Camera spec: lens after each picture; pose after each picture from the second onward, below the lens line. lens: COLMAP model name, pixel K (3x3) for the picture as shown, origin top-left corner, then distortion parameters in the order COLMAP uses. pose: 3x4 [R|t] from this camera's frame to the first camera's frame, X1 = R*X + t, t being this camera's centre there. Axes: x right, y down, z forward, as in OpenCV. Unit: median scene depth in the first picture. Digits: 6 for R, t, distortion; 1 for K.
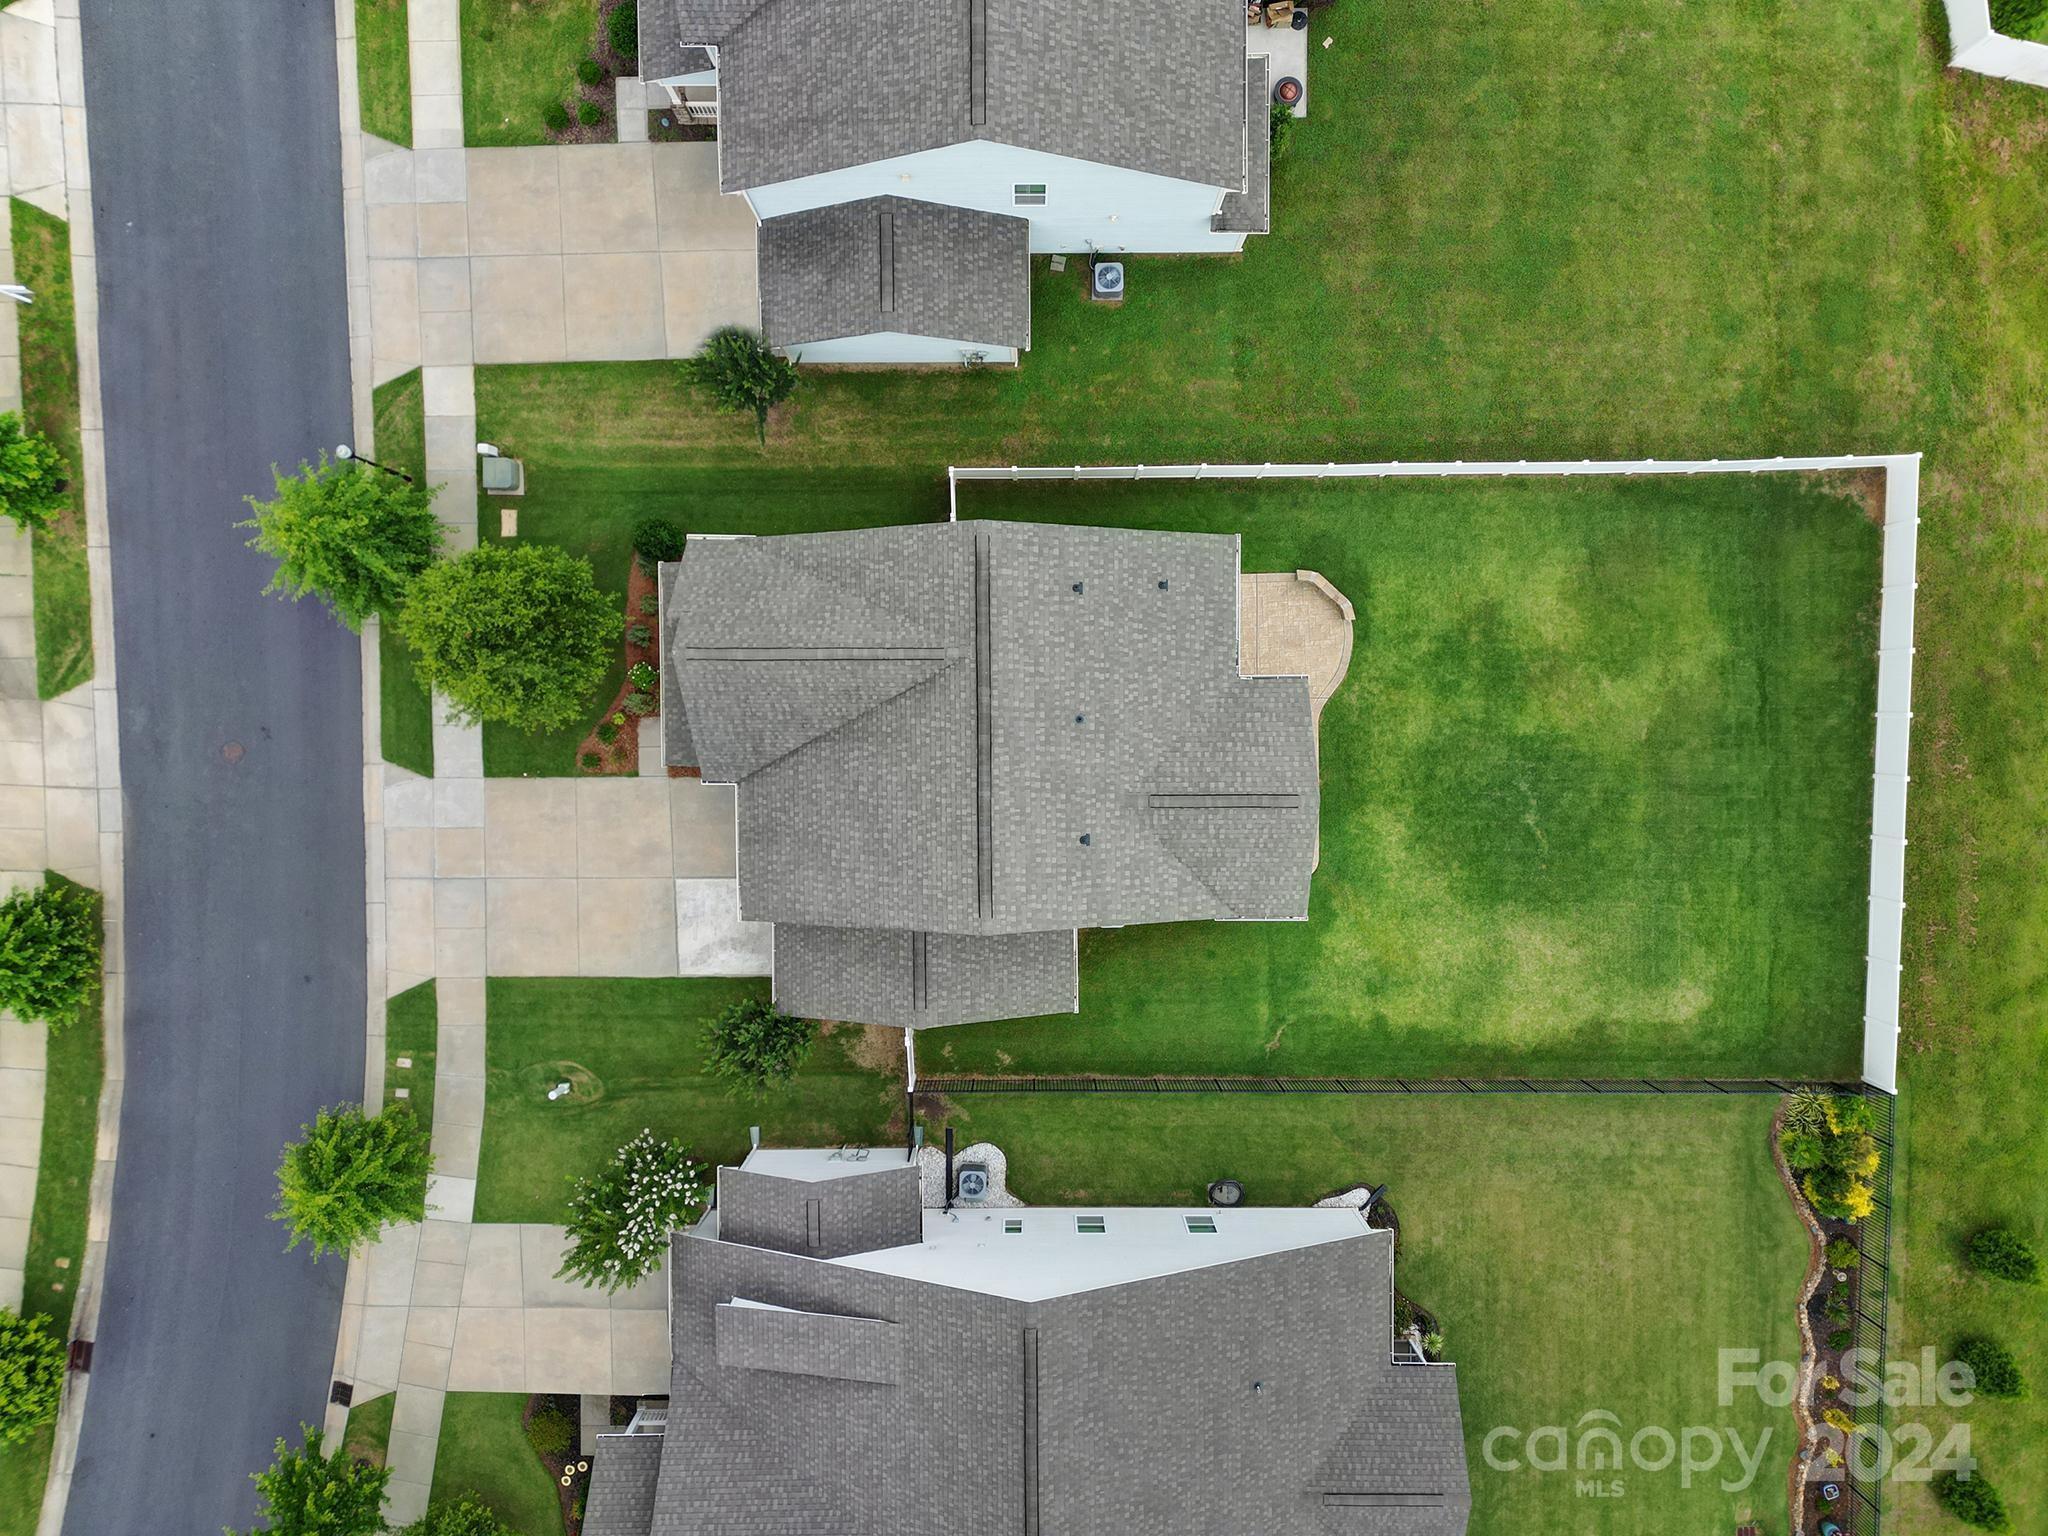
lens RADIAL K [[1421.7, 0, 1024.0], [0, 1421.7, 768.0], [0, 0, 1]] dist [0.074796, -0.074594]
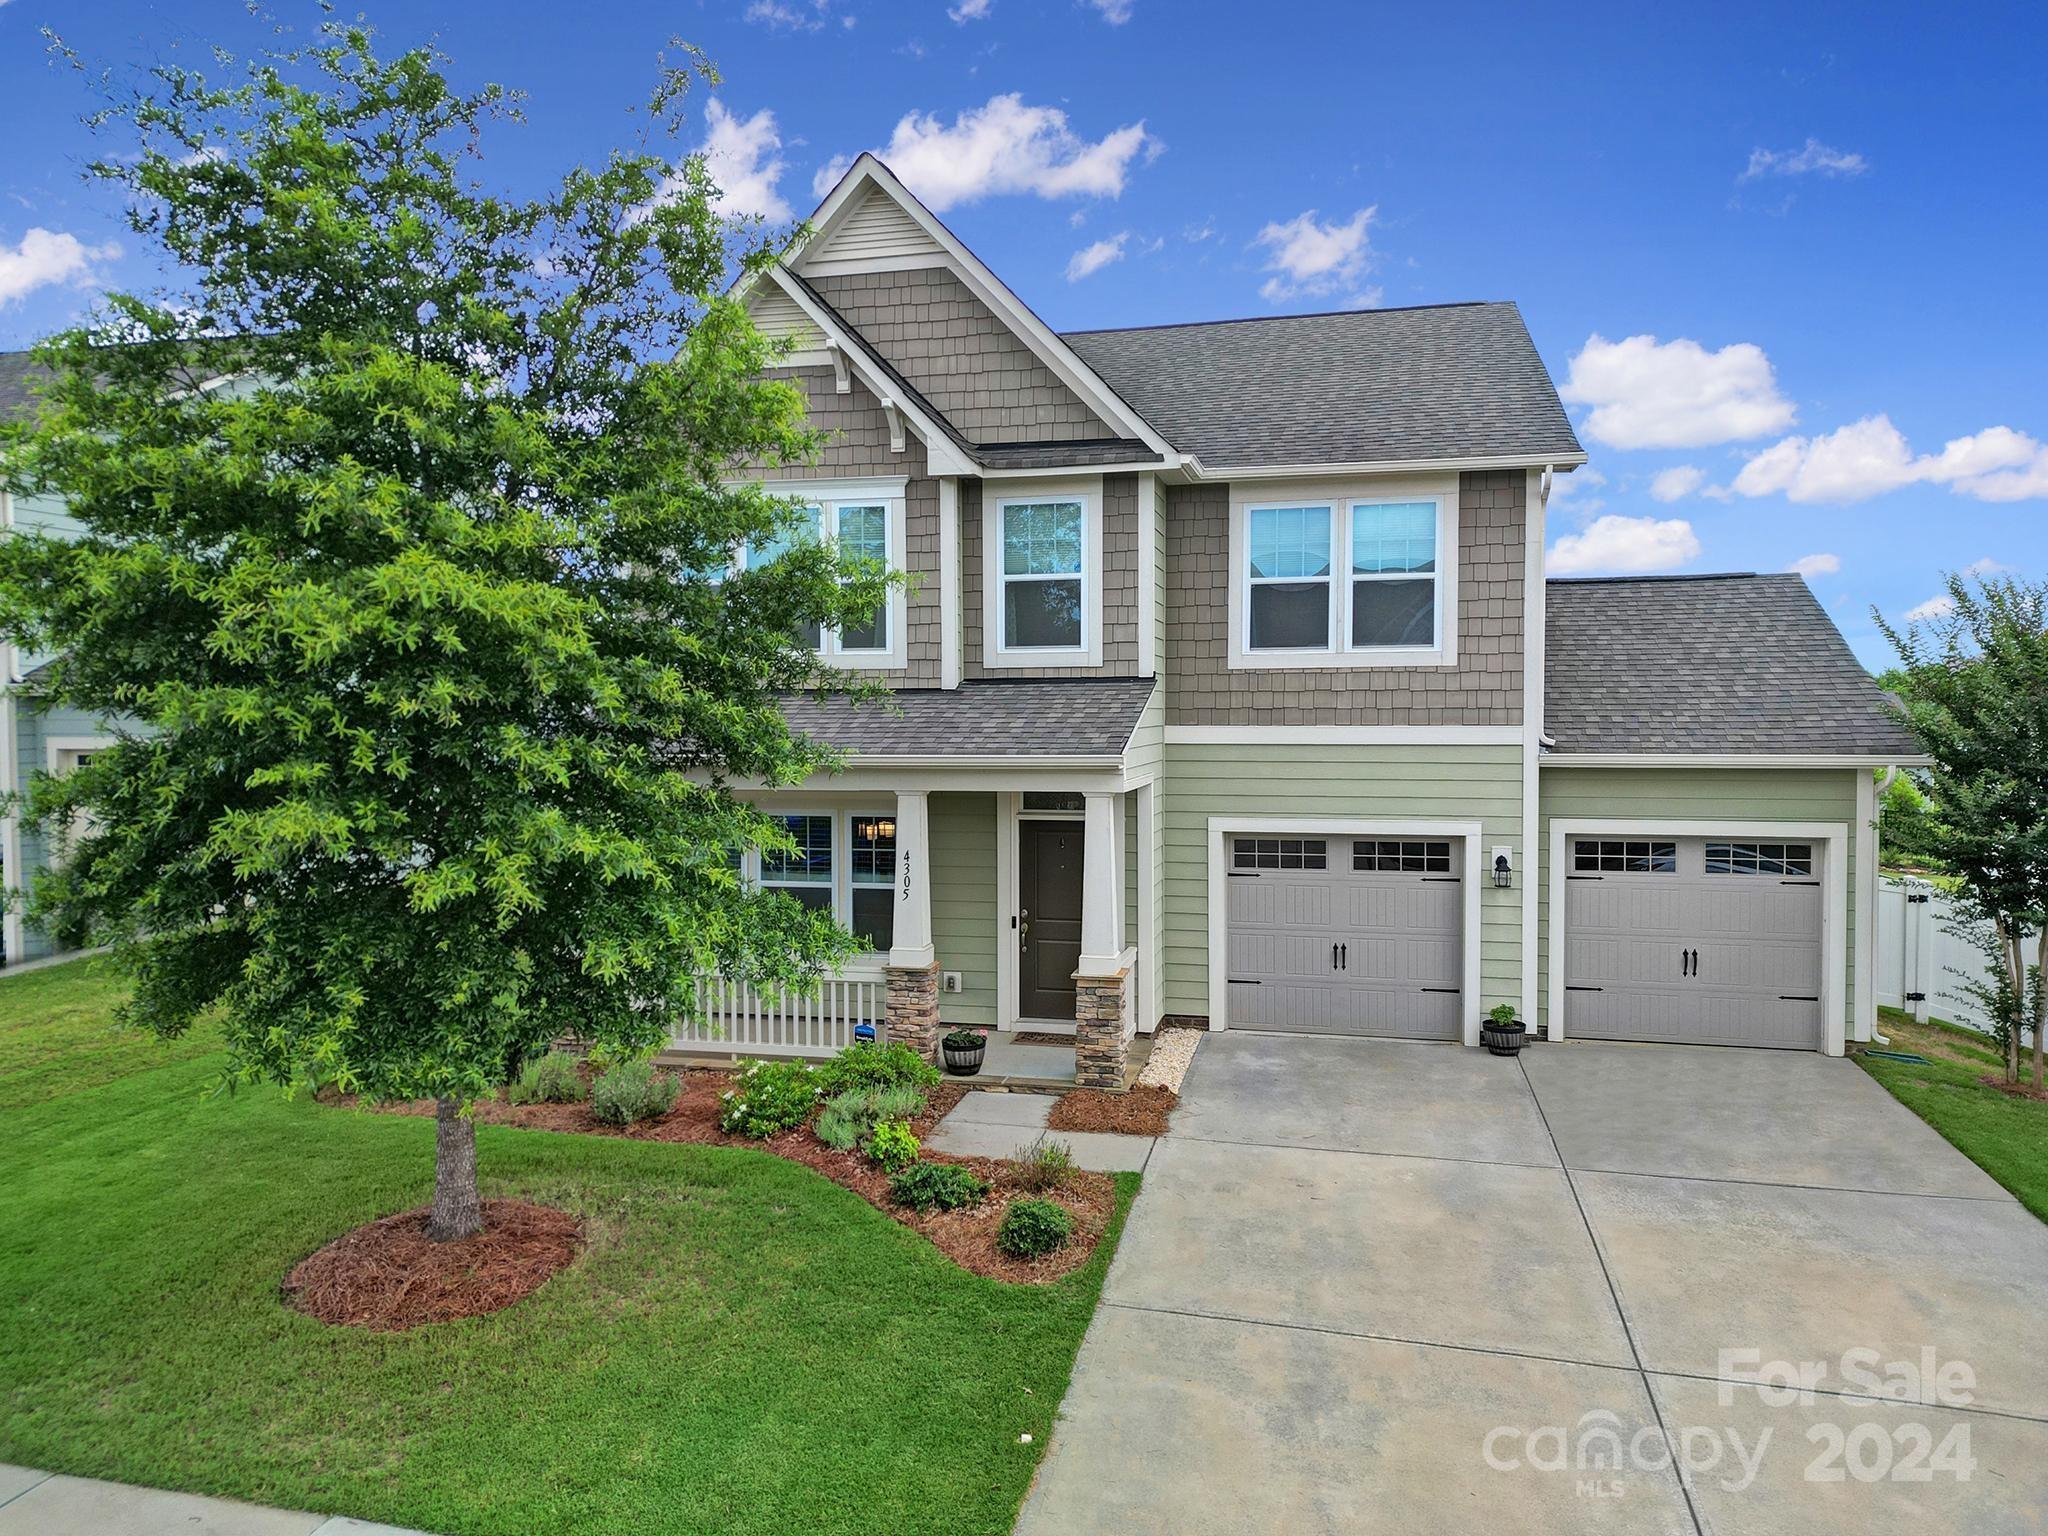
lens RADIAL K [[1427.8, 0, 1019.9], [0, 1427.8, 775.6], [0, 0, 1]] dist [0.031734, -0.002806]
pose [[0.235720, -0.029663, 0.971368, -0.509353], [0.971264, -0.026647, -0.236508, 0.045567], [0.032900, 0.999205, 0.022529, 0.922236]]
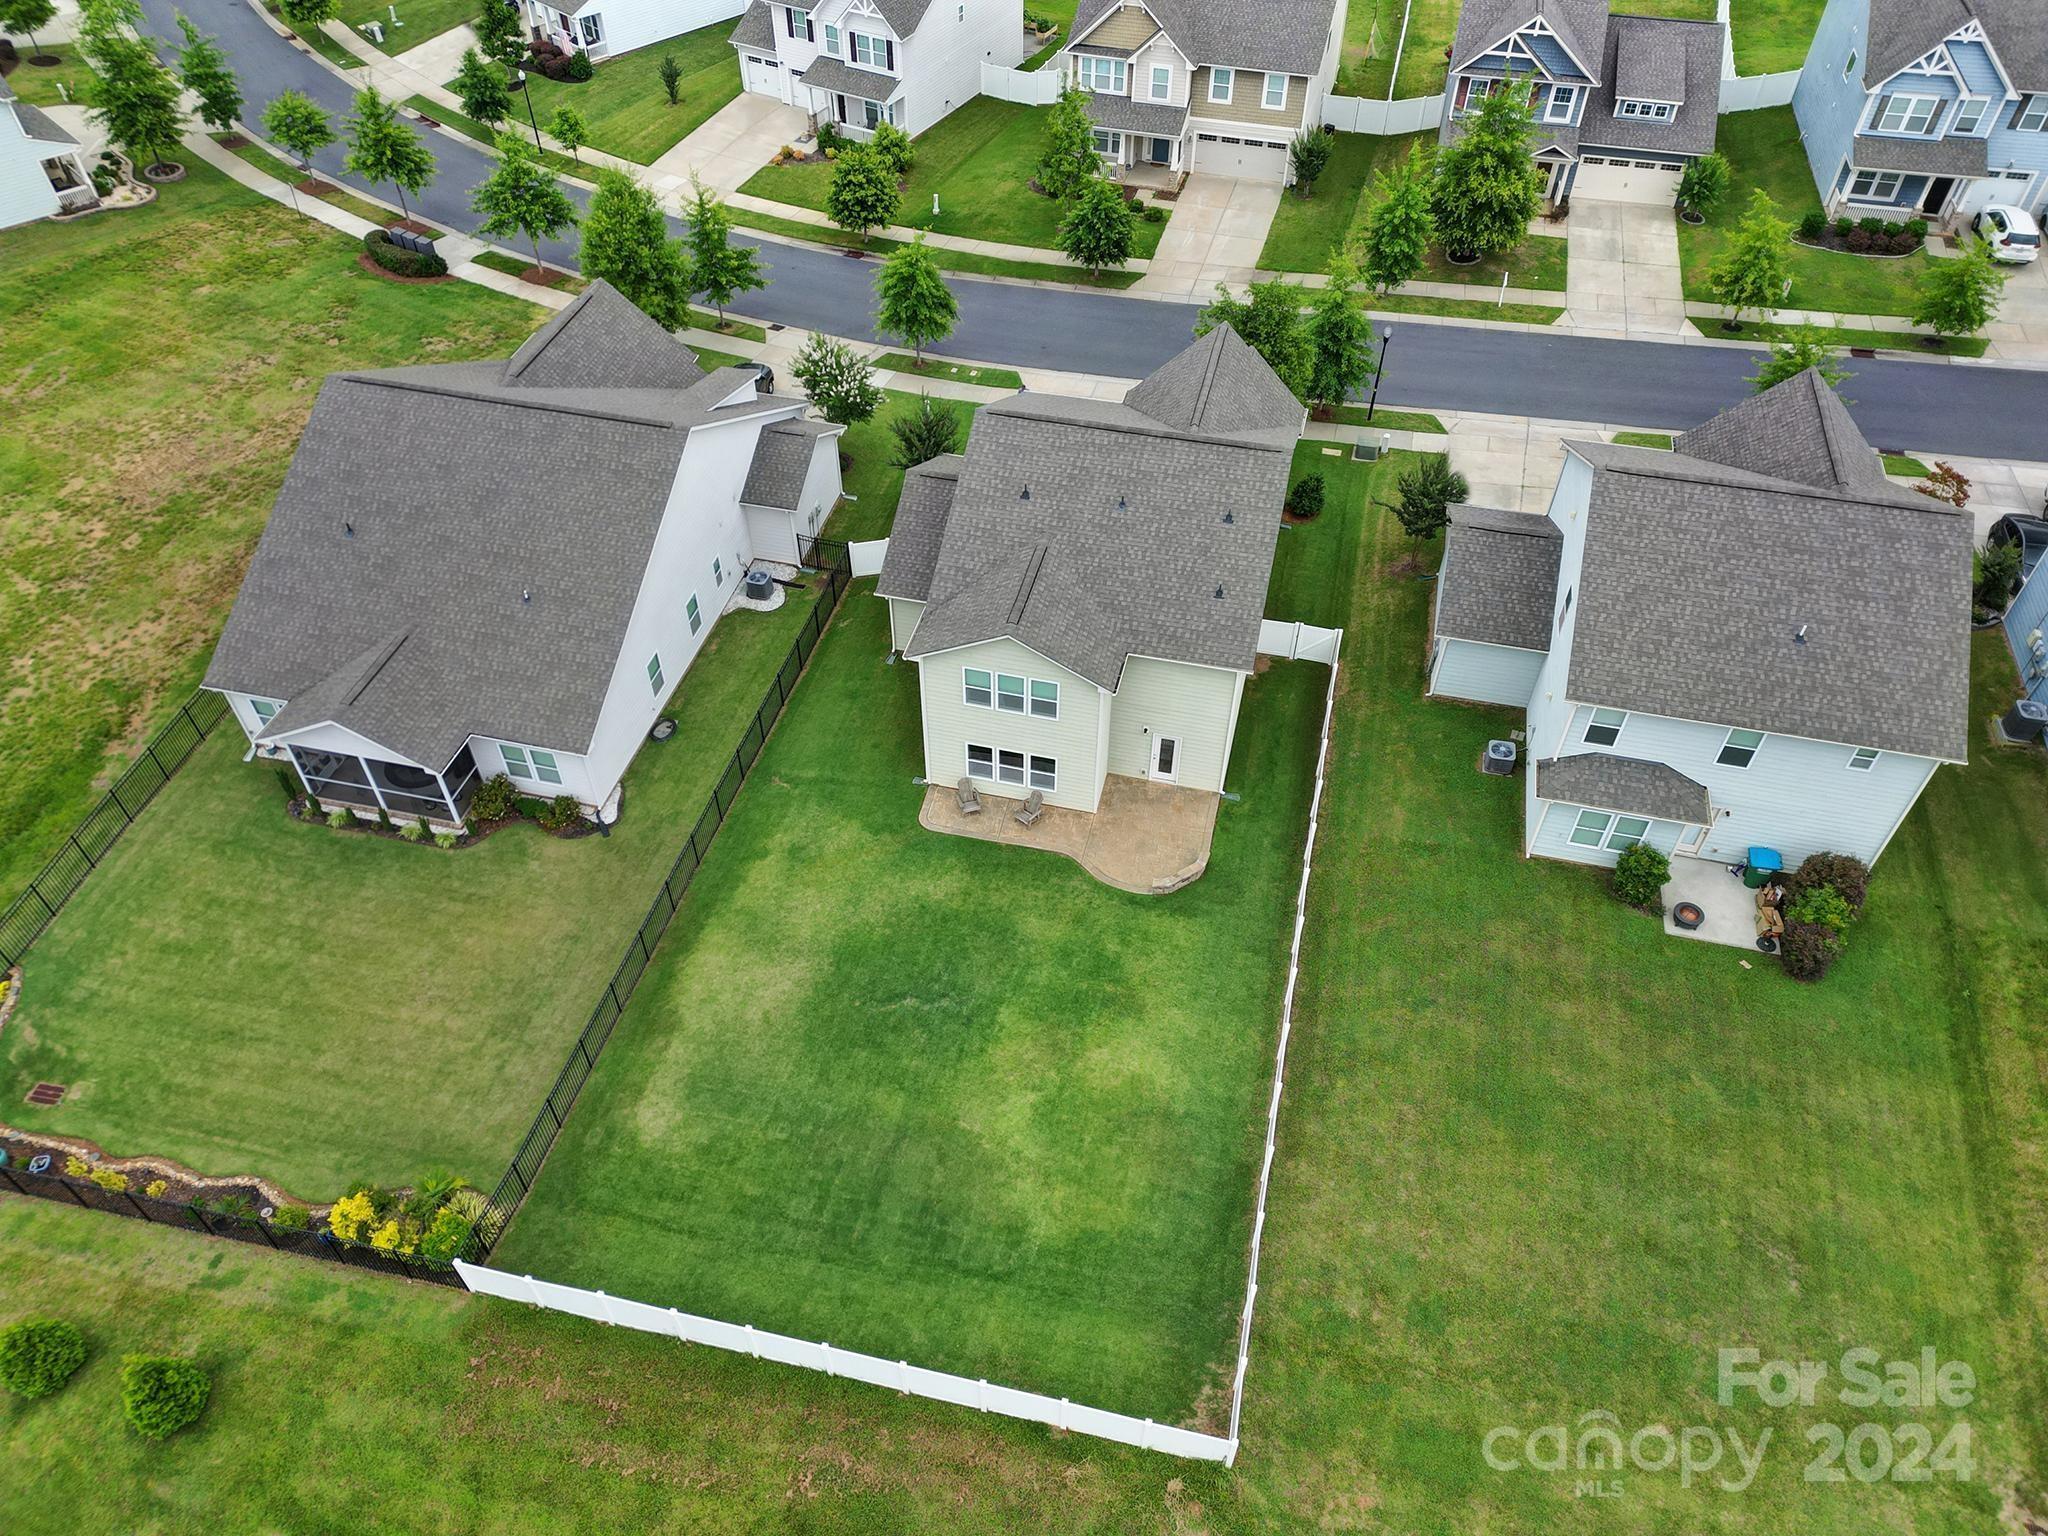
lens RADIAL K [[1422.5, 0, 1024.2], [0, 1422.5, 773.7], [0, 0, 1]] dist [0.065929, -0.061786]
pose [[-0.241511, 0.701795, -0.670191, 0.850938], [-0.969934, -0.195930, 0.144358, -0.141908], [-0.030001, 0.684905, 0.728014, 0.214210]]
